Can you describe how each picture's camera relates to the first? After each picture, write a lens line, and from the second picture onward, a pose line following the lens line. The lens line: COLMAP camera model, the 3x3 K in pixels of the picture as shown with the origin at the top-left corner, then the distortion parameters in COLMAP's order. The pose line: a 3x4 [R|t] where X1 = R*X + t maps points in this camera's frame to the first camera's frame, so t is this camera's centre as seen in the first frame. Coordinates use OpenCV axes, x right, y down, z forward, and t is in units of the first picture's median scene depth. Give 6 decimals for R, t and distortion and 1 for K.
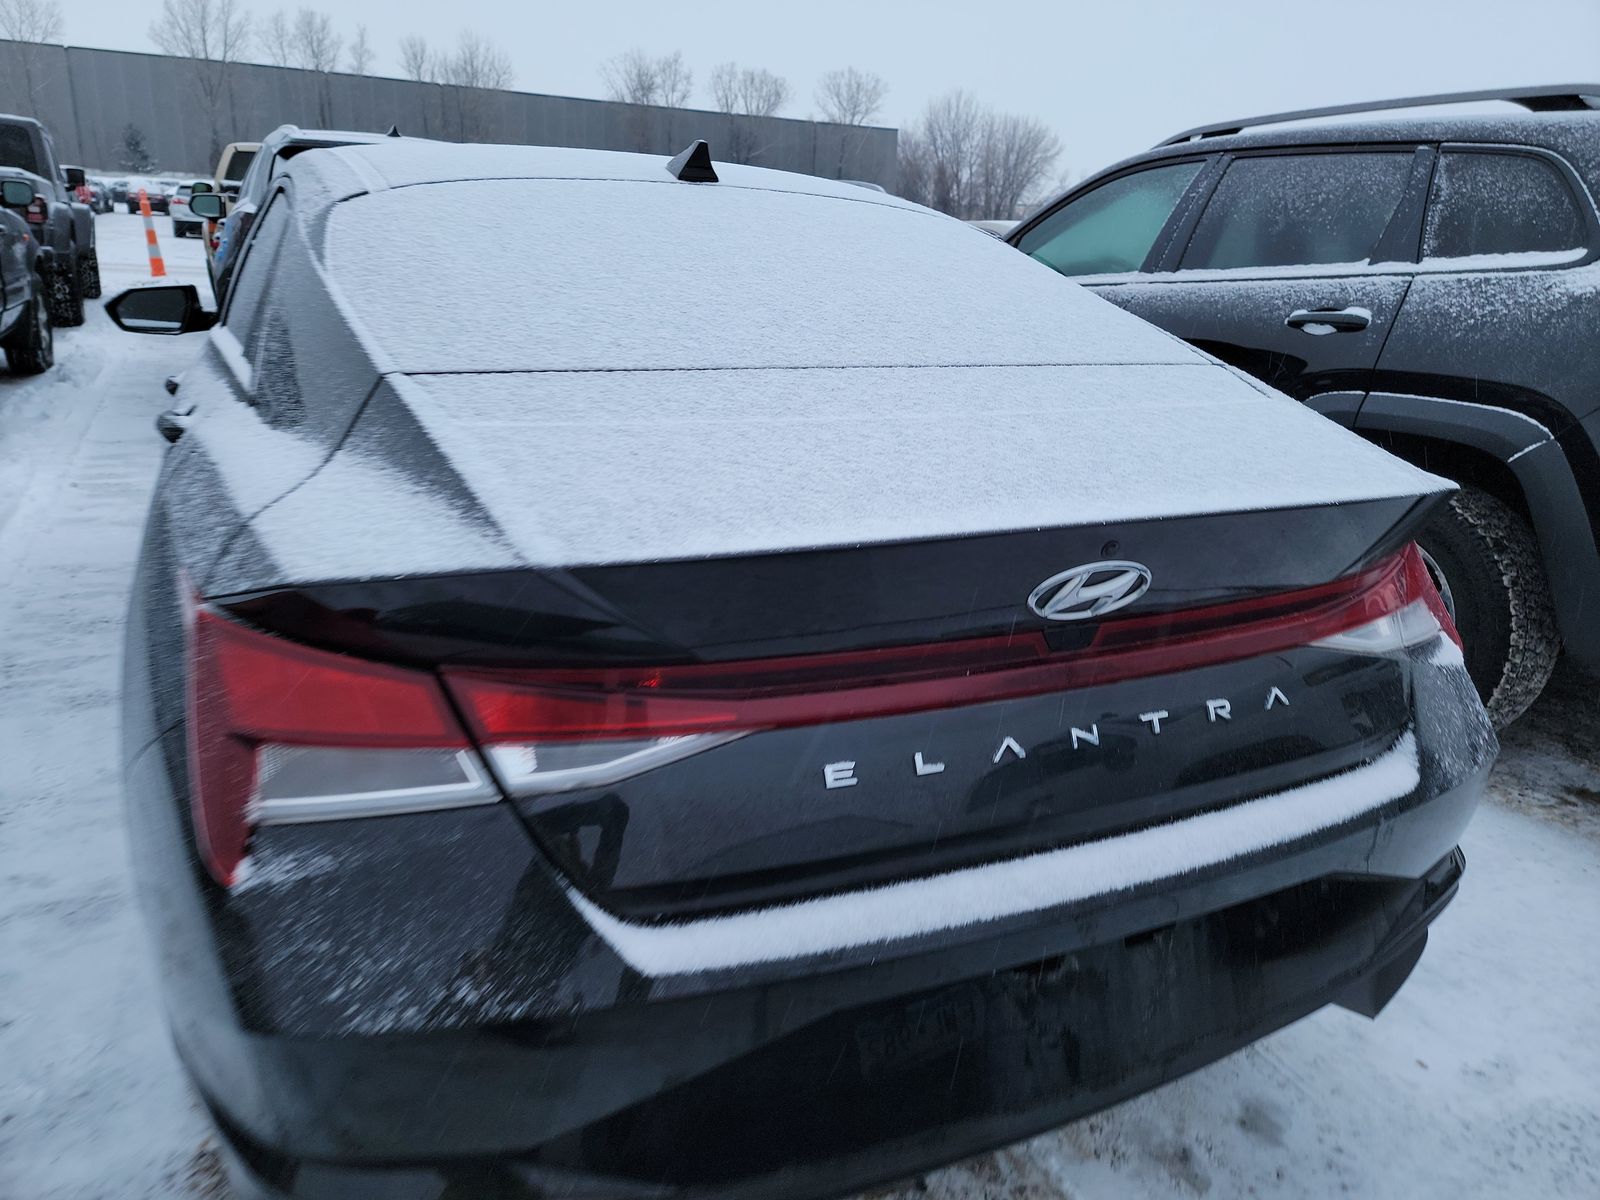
lens RADIAL K [[1110.3, 0, 760.6], [0, 1110.3, 592.0], [0, 0, 1]] dist [0.112060, -0.095610]
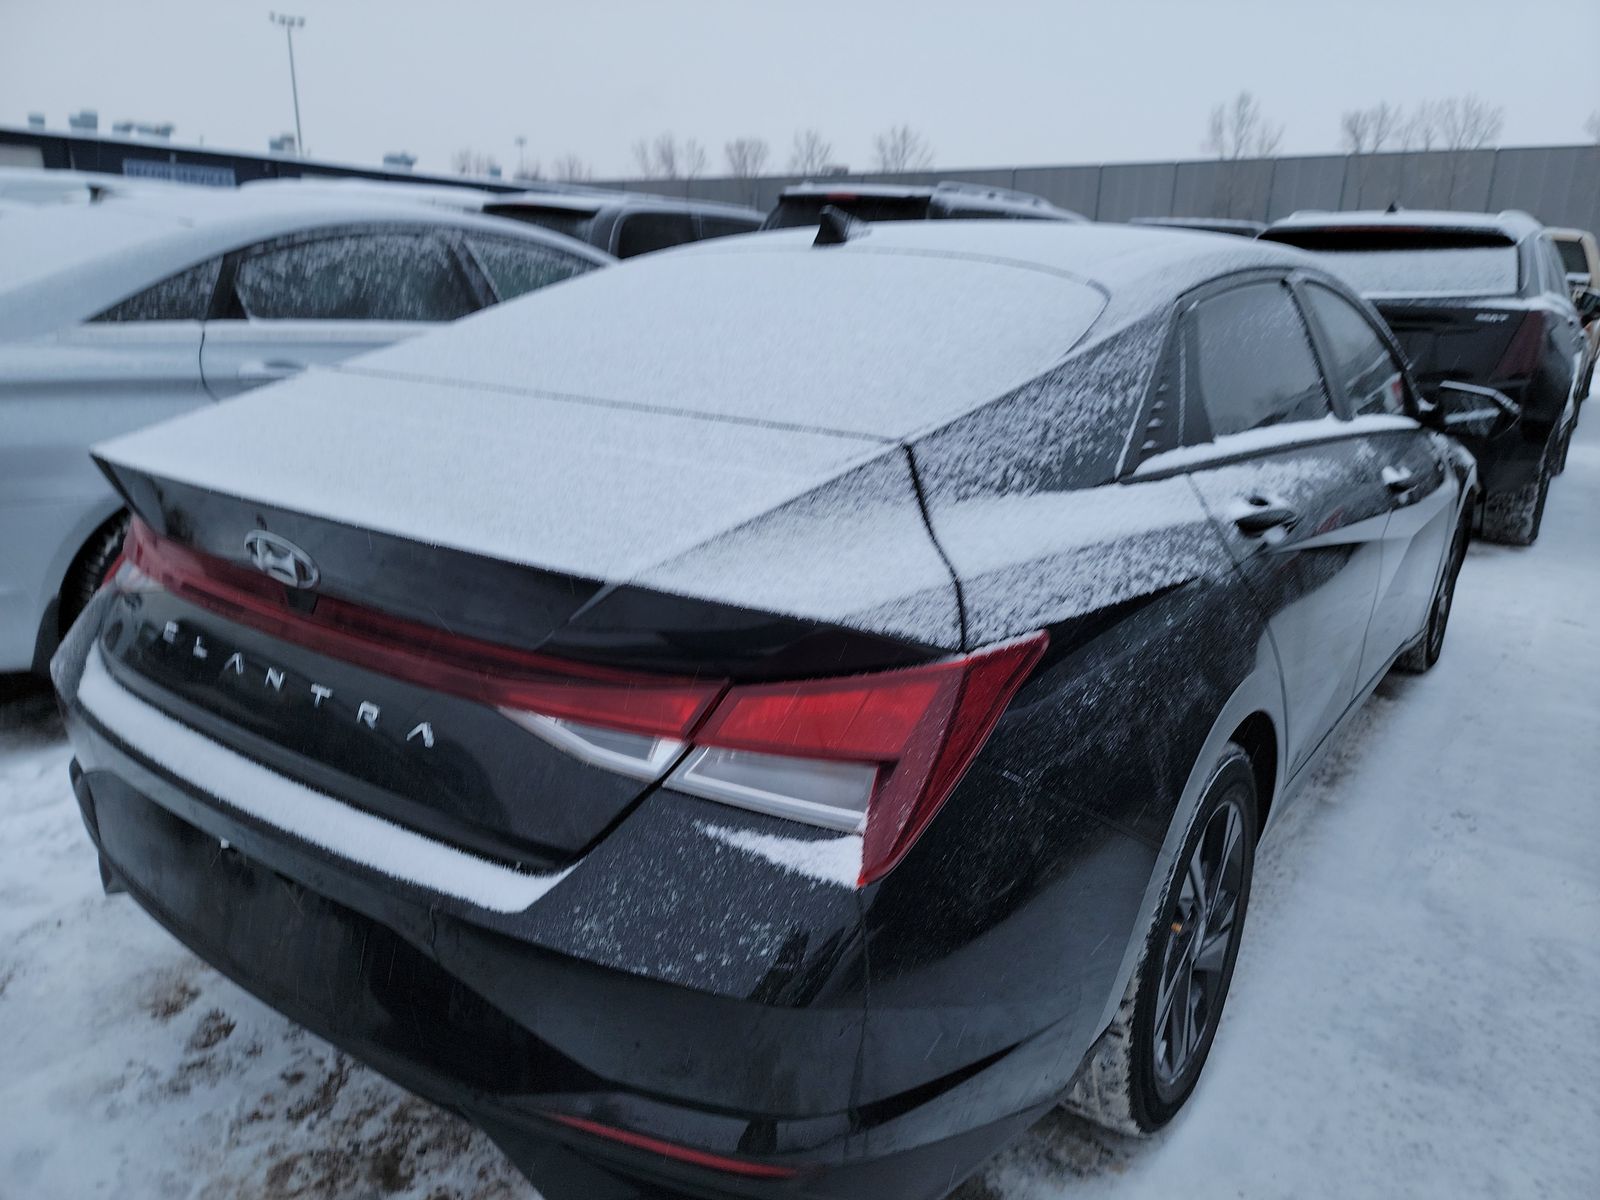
lens RADIAL K [[1097.0, 0, 800.0], [0, 1097.0, 600.0], [0, 0, 1]] dist [0.123900, -0.122015]
pose [[0.473628, 0.216350, -0.853738, 0.968111], [-0.273561, 0.957550, 0.090894, -0.134016], [0.837162, 0.190500, 0.512708, 0.519814]]
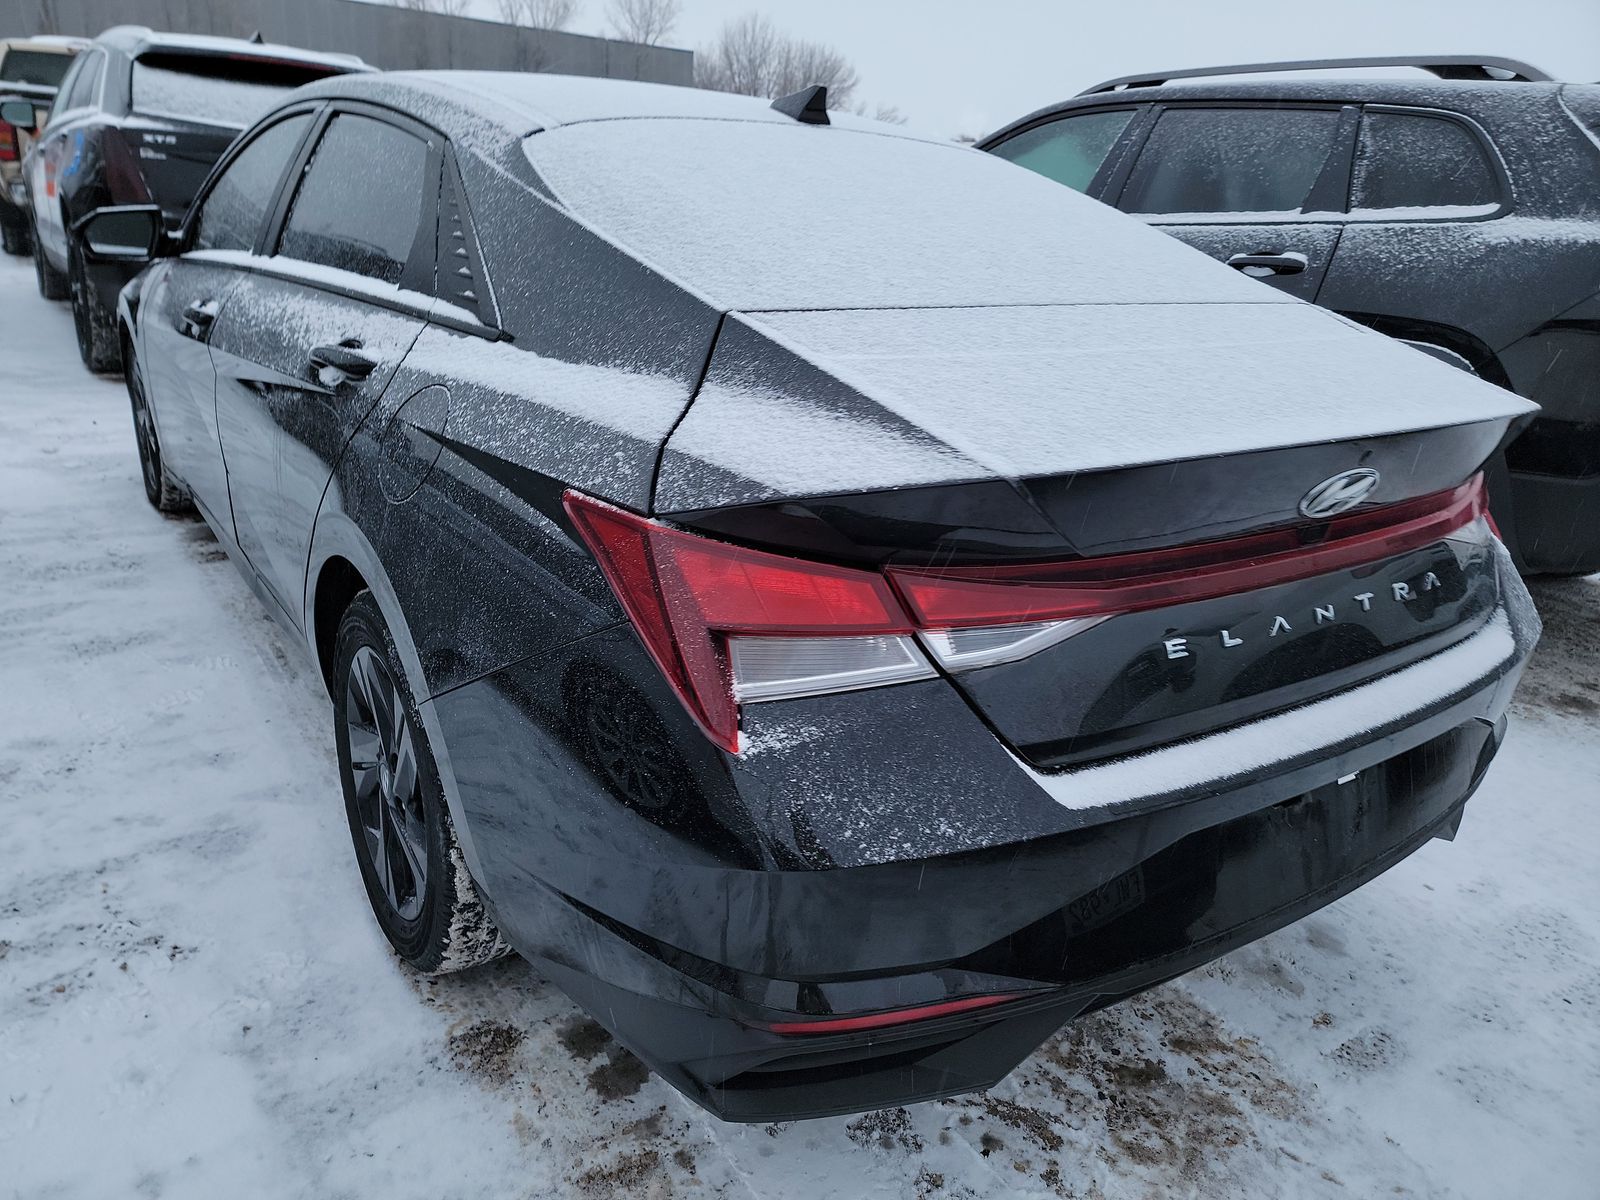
lens RADIAL K [[1097.0, 0, 800.0], [0, 1097.0, 600.0], [0, 0, 1]] dist [0.123900, -0.122015]
pose [[0.986942, -0.034245, 0.157396, -0.285459], [0.024014, 0.997501, 0.066452, 0.011865], [-0.159279, -0.061804, 0.985297, -0.065127]]
